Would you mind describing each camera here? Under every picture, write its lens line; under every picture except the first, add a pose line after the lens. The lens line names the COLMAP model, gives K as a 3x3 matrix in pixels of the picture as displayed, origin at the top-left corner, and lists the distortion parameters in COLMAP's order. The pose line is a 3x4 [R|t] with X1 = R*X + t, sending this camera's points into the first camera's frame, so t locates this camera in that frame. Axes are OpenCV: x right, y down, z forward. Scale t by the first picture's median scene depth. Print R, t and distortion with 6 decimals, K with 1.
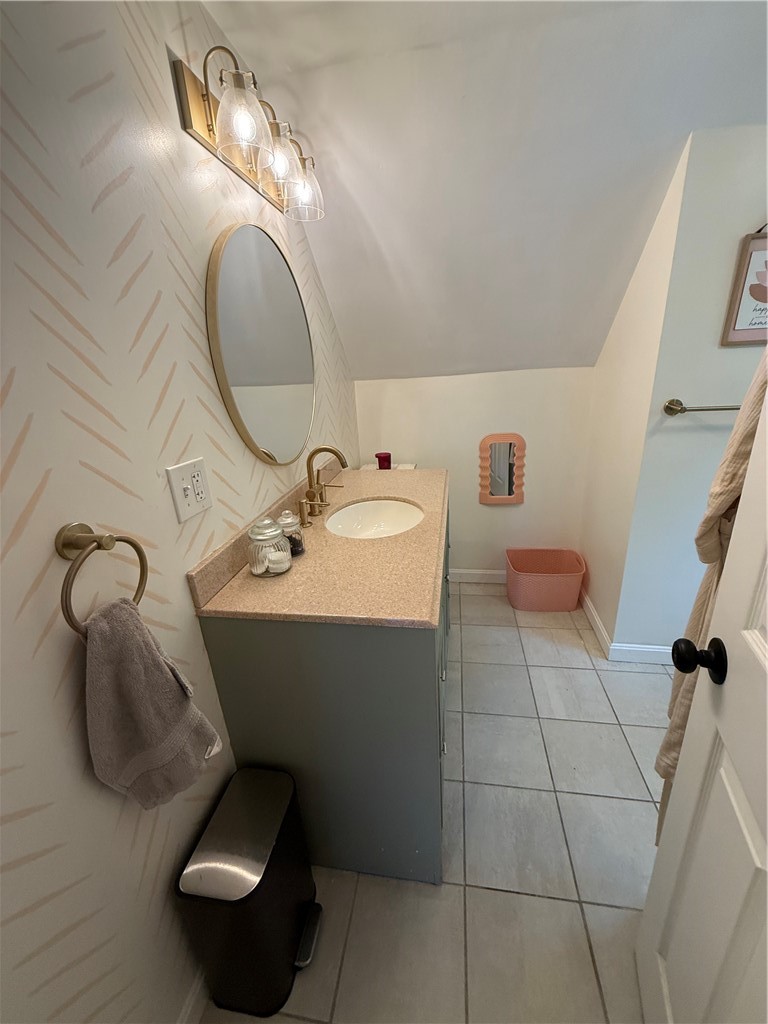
lens RADIAL K [[406.7, 0, 383.8], [0, 406.7, 510.8], [0, 0, 1]] dist [-0.008463, 0.000423]
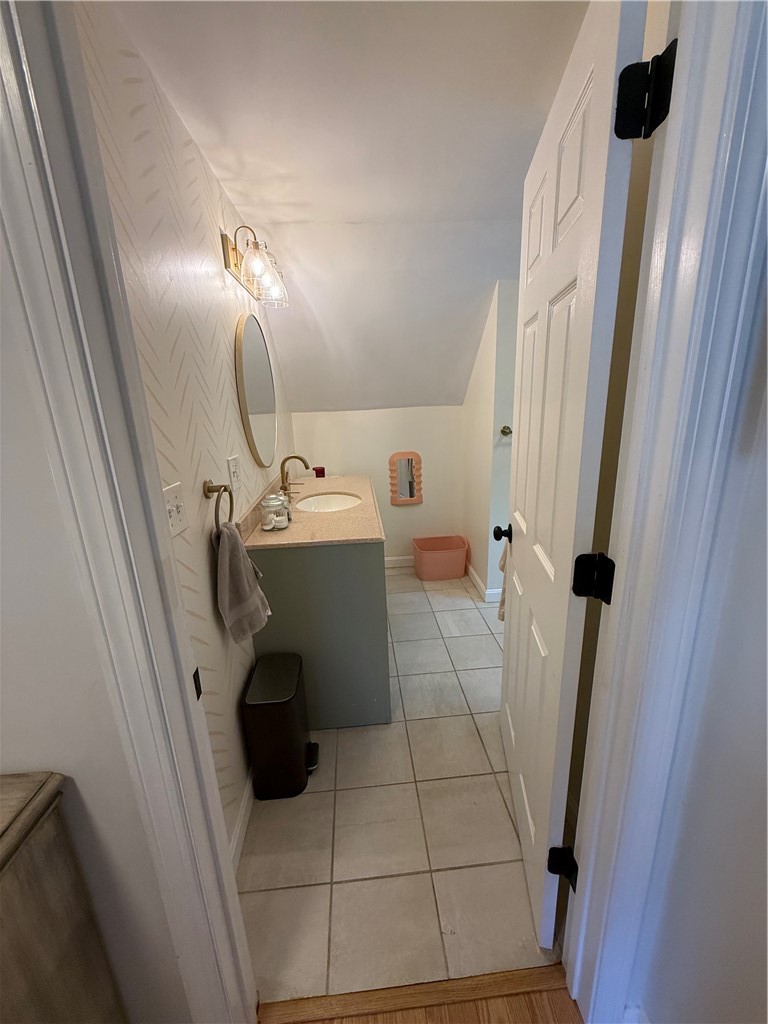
lens RADIAL K [[406.7, 0, 385.5], [0, 406.7, 510.6], [0, 0, 1]] dist [-0.008463, 0.000423]
pose [[0.969302, -0.042580, 0.242157, -0.161244], [0.061788, 0.995468, -0.072284, 0.147379], [-0.237982, 0.085027, 0.967541, -0.427506]]
